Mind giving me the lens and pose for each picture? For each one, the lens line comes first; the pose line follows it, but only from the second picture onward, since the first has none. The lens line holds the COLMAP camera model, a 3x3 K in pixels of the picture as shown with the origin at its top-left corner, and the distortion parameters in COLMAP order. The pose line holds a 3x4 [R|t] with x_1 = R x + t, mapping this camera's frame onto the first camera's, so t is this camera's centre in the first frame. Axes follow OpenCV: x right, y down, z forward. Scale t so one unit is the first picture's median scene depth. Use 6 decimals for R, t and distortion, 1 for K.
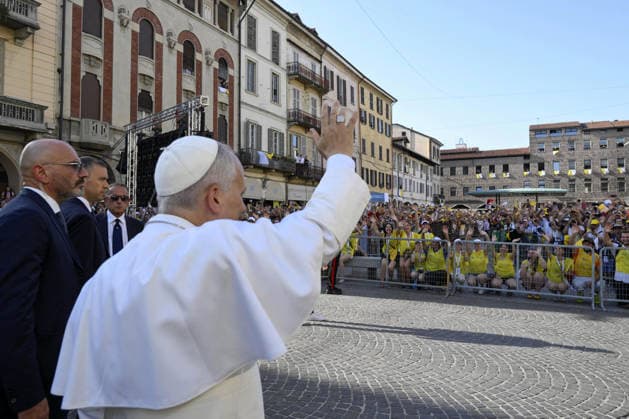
lens RADIAL K [[426.6, 0, 314.5], [0, 426.6, 206.3], [0, 0, 1]] dist [-0.002806, 0.002609]
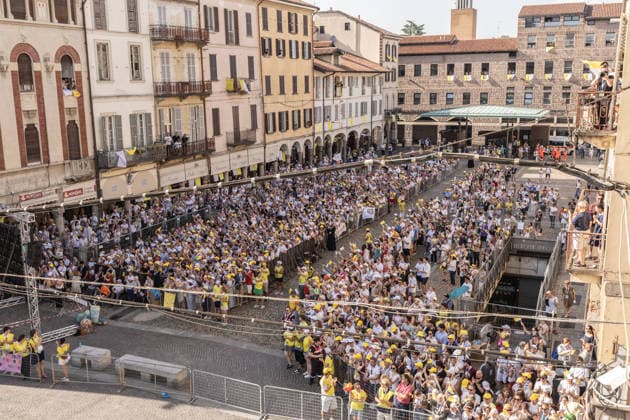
lens RADIAL K [[656.0, 0, 316.1], [0, 656.0, 211.4], [0, 0, 1]] dist [0.002652, 0.000000]
pose [[0.997703, -0.021868, 0.064110, 0.155383], [0.005578, 0.969764, 0.243980, -0.270734], [-0.067507, -0.243062, 0.967659, -0.320456]]
